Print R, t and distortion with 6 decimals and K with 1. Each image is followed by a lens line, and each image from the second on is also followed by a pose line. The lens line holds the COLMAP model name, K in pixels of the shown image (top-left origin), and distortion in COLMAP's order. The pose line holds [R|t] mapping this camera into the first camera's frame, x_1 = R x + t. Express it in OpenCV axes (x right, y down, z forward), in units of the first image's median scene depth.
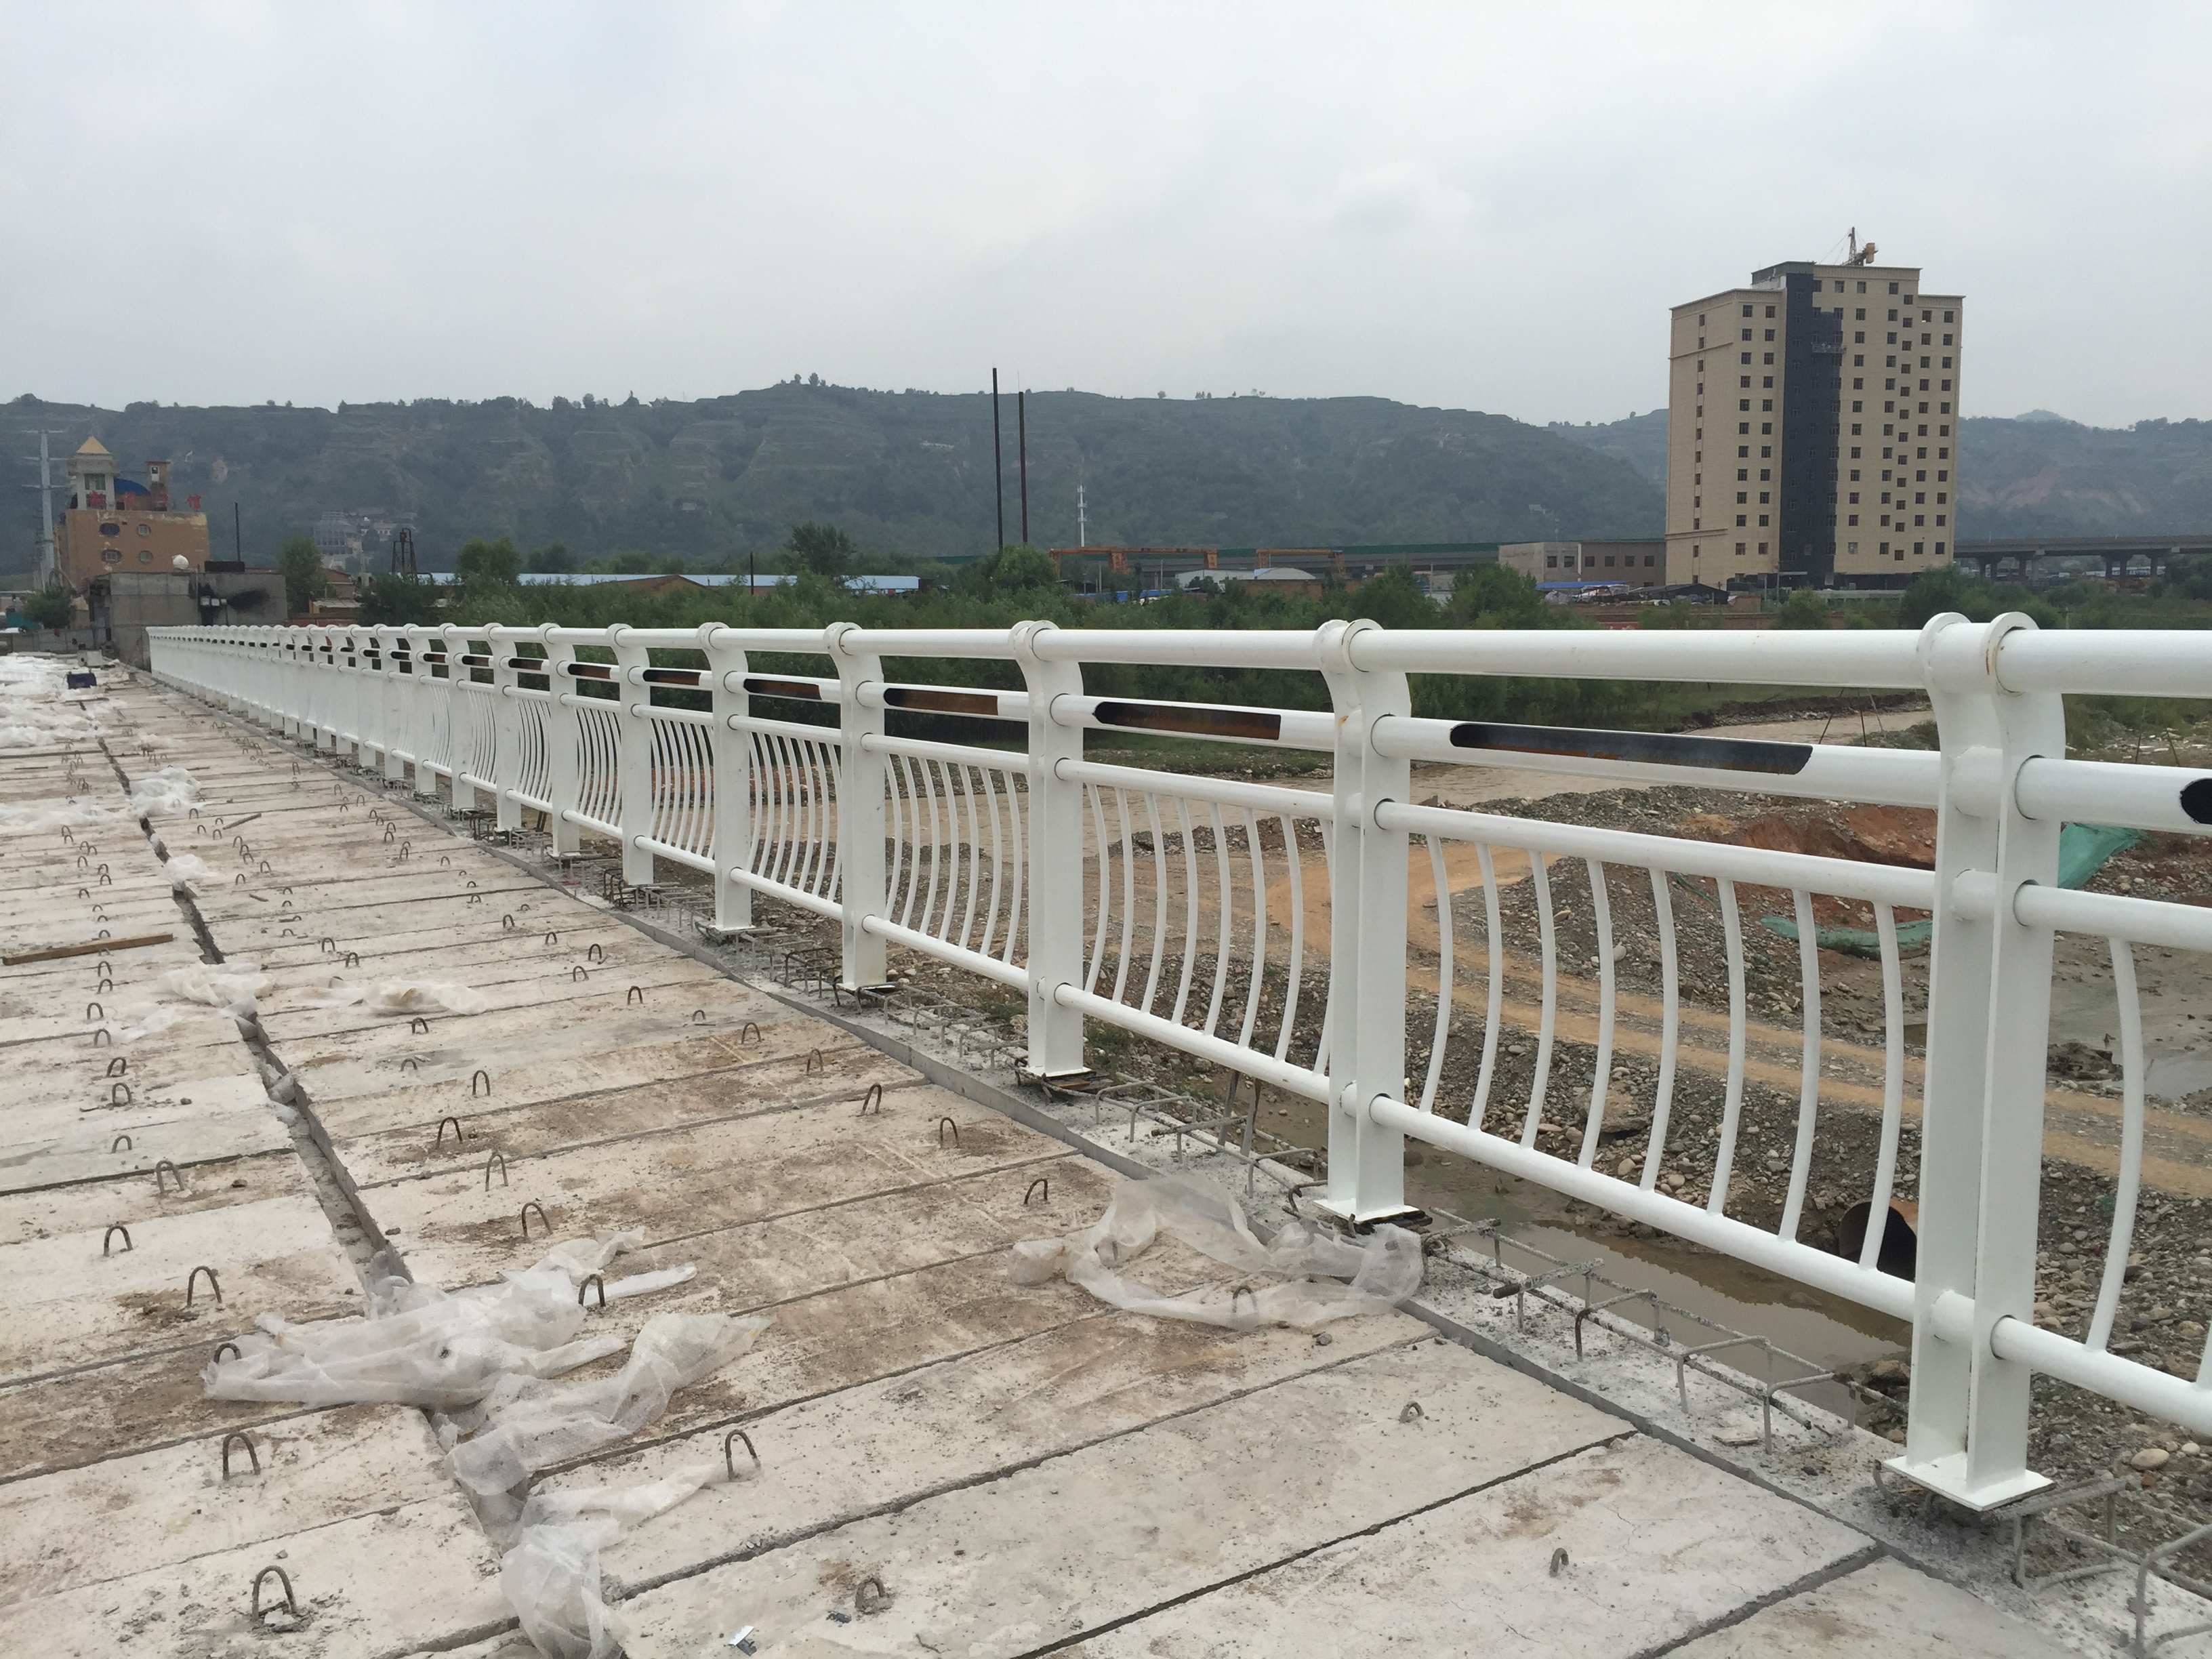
lens RADIAL K [[1863.0, 0, 1106.6], [0, 1863.0, 822.7], [0, 0, 1]] dist [0.049703, -0.077287]
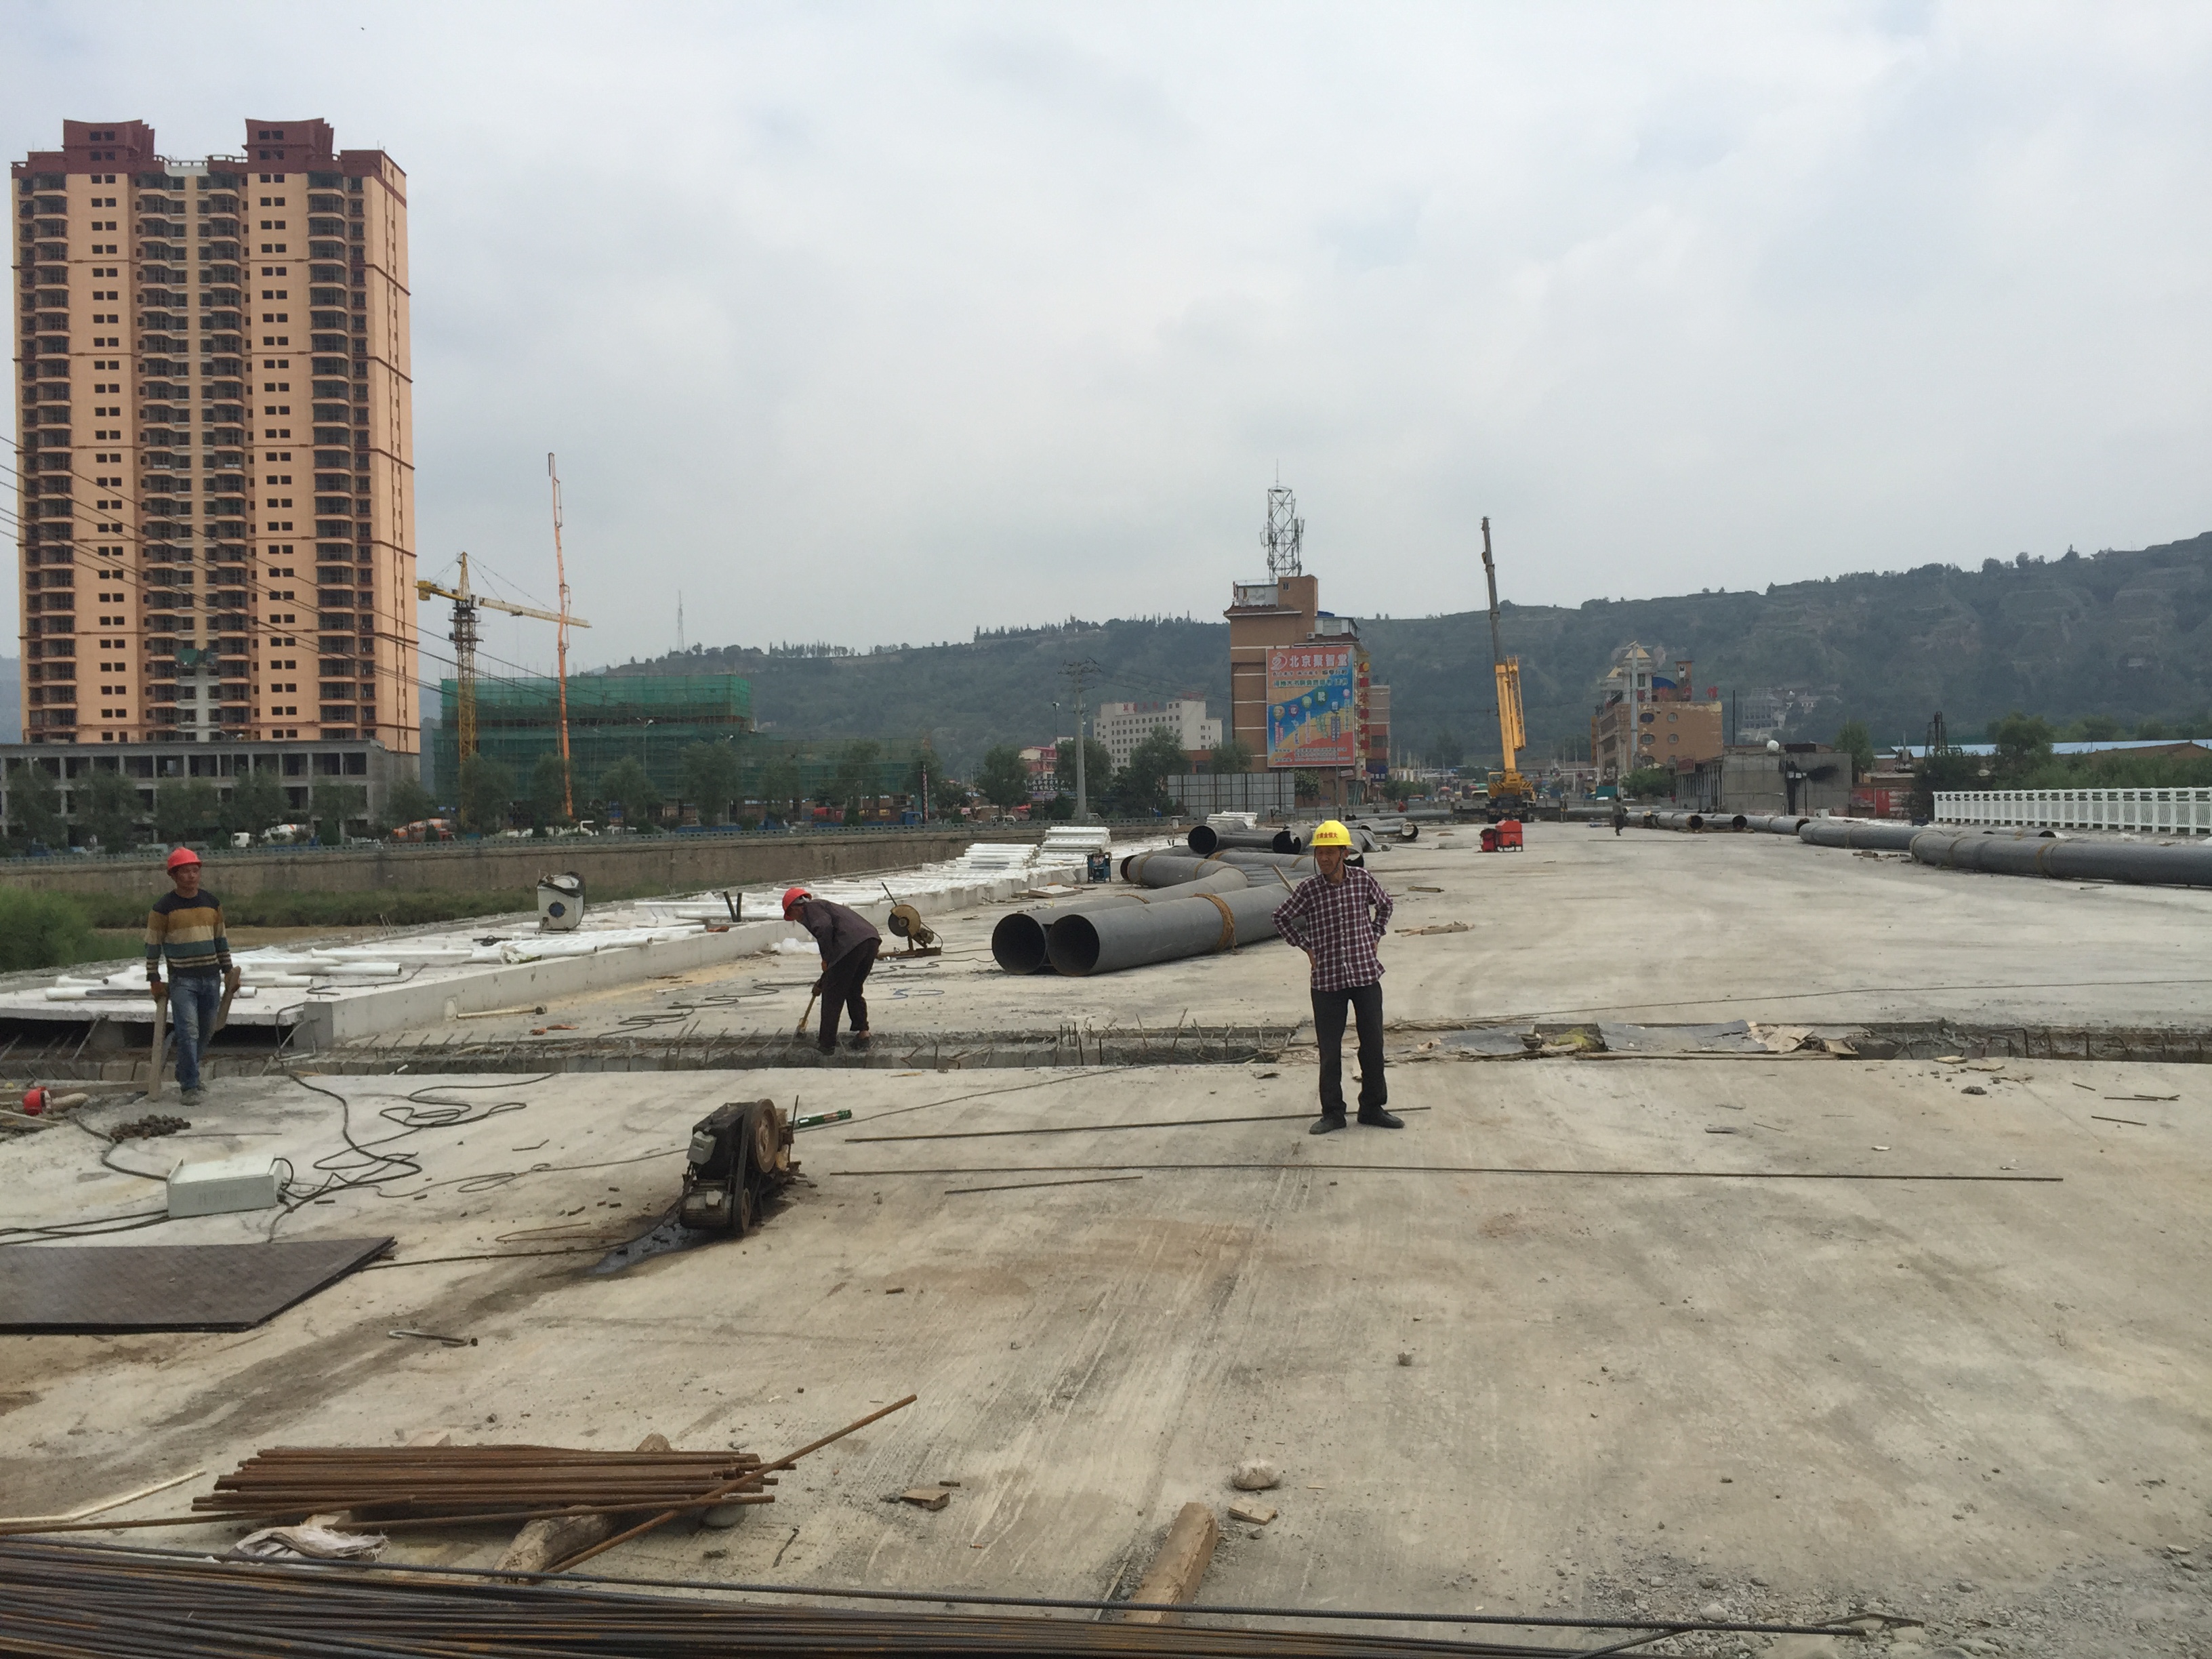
lens RADIAL K [[1863.0, 0, 1099.7], [0, 1863.0, 834.0], [0, 0, 1]] dist [0.049703, -0.077287]
pose [[0.754396, 0.004247, -0.656406, 0.002854], [-0.058935, 0.996379, -0.061286, 0.012078], [0.653769, 0.084919, 0.751914, -0.113742]]
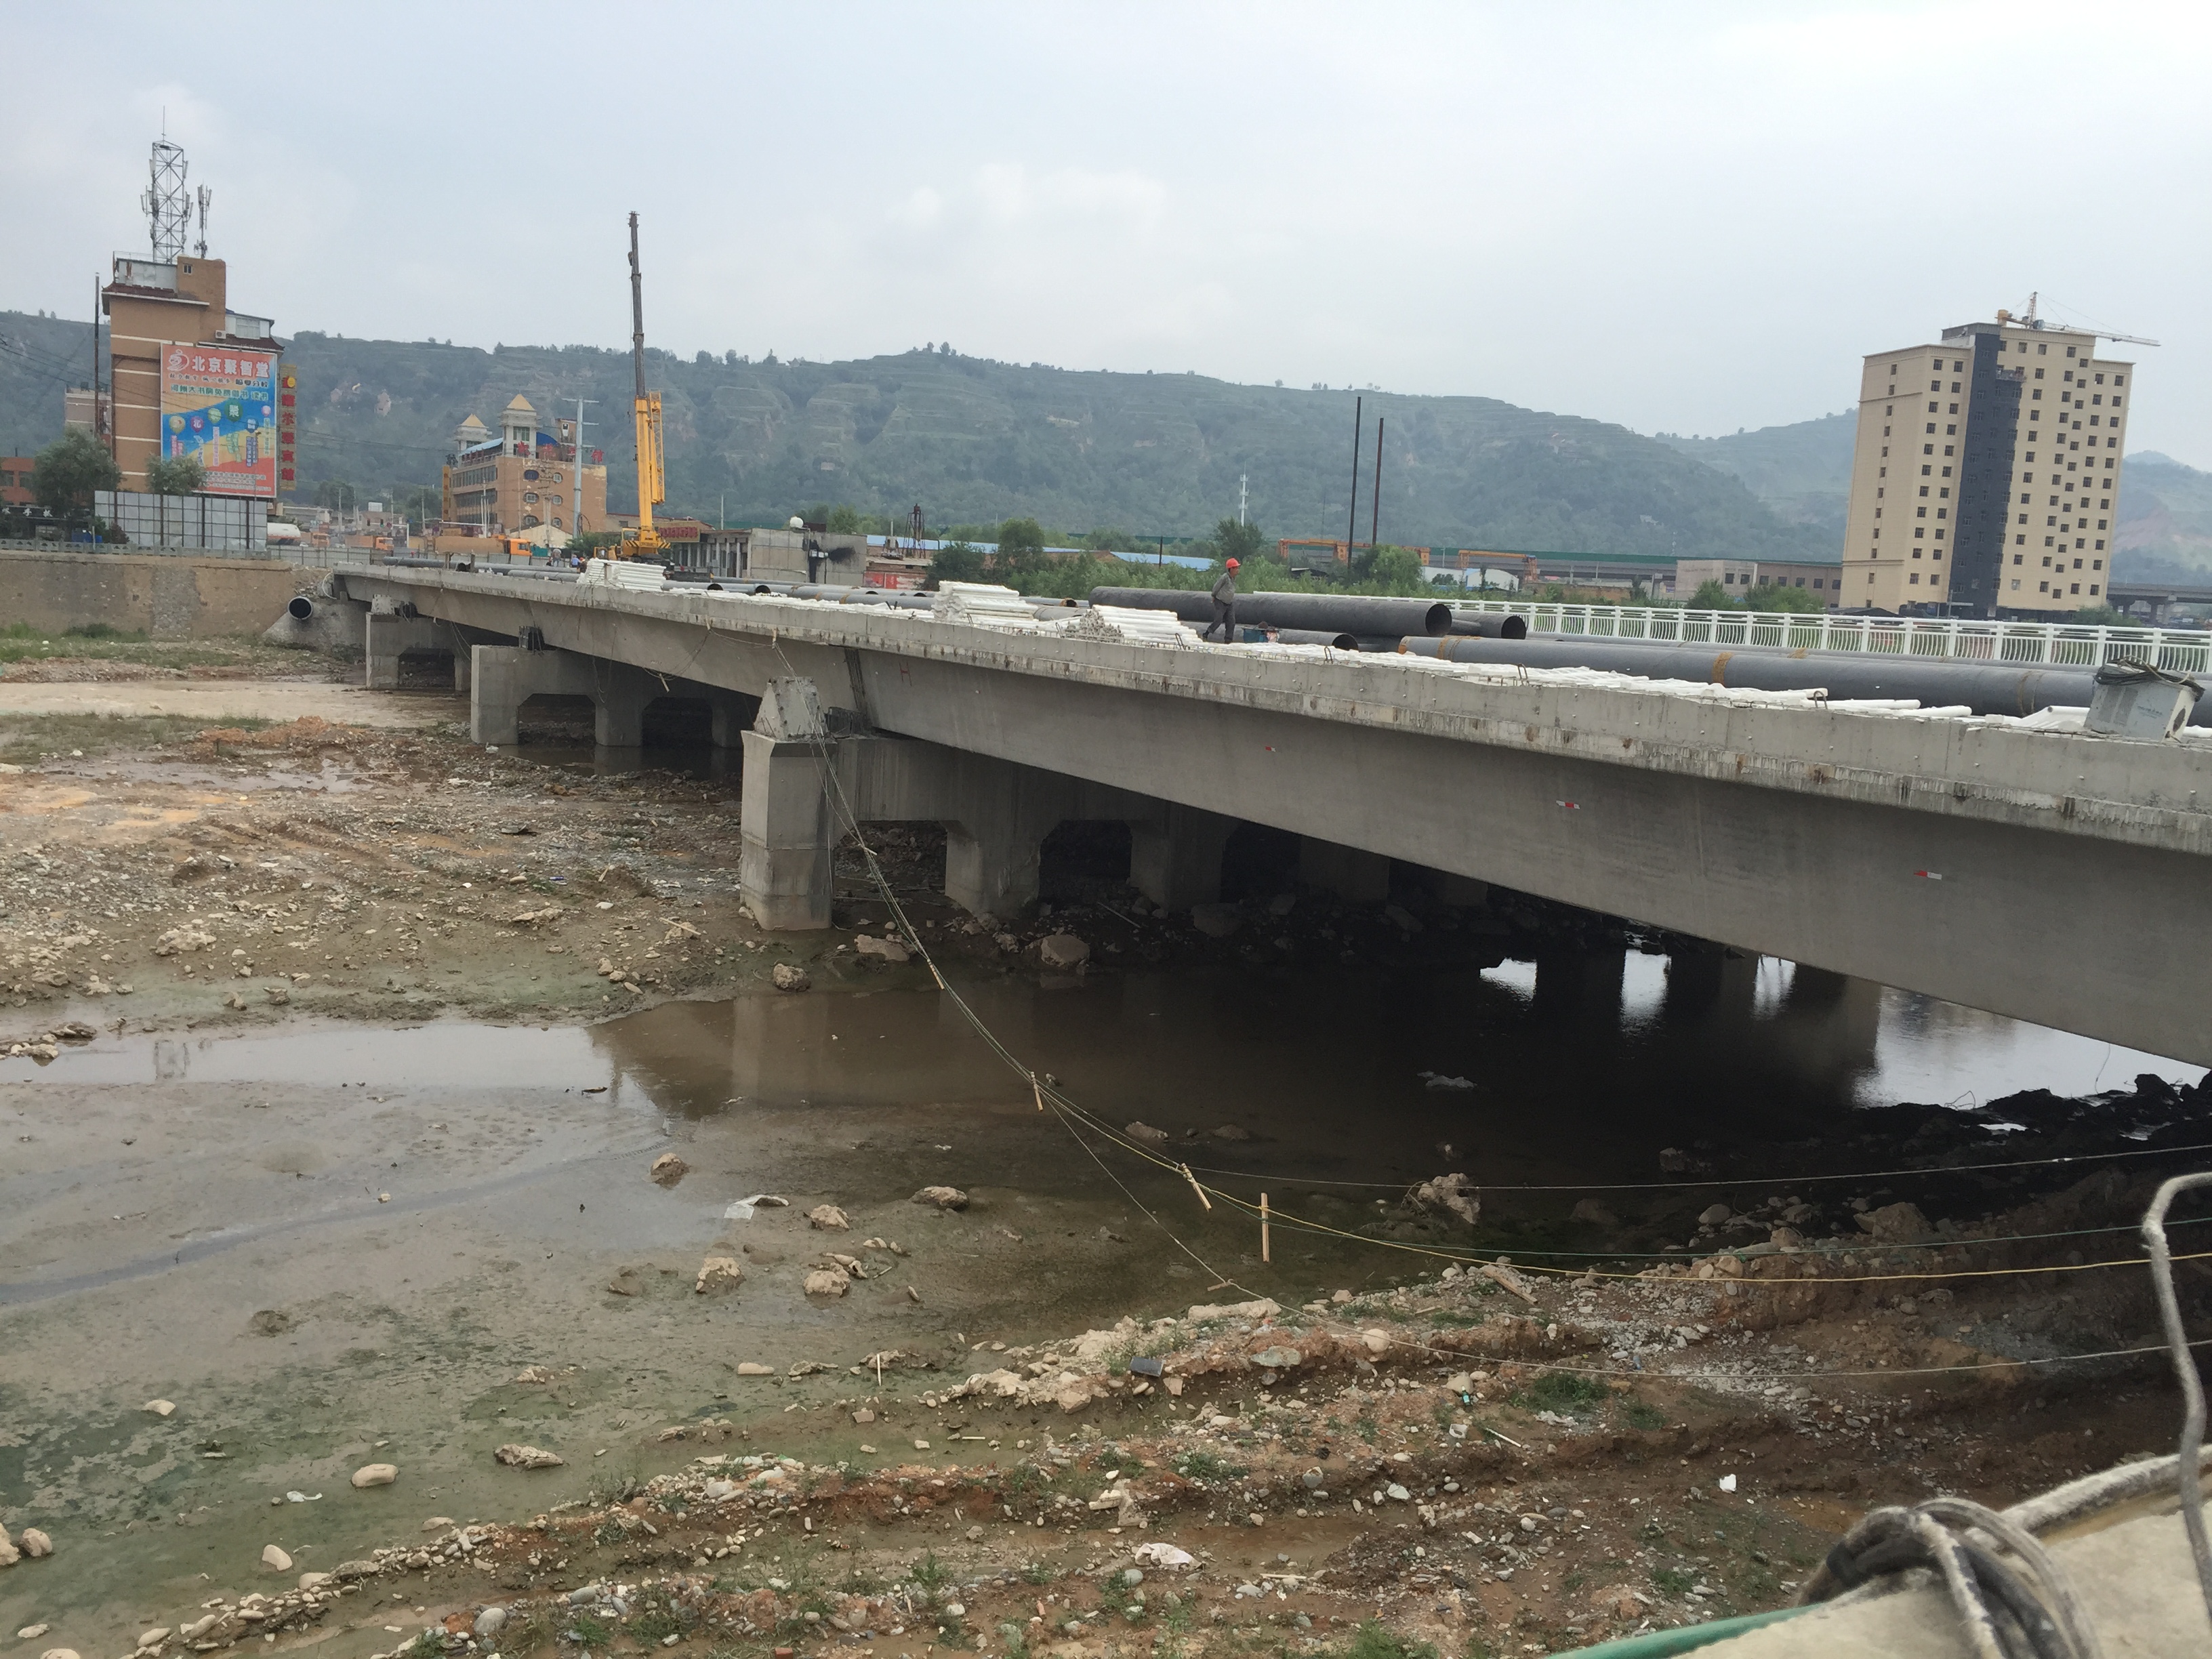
lens RADIAL K [[1863.0, 0, 1104.8], [0, 1863.0, 832.9], [0, 0, 1]] dist [0.049703, -0.077287]
pose [[0.997172, 0.069065, -0.029632, -0.093105], [-0.068549, 0.997484, 0.018079, 0.015996], [0.030806, -0.015997, 0.999397, -0.122588]]
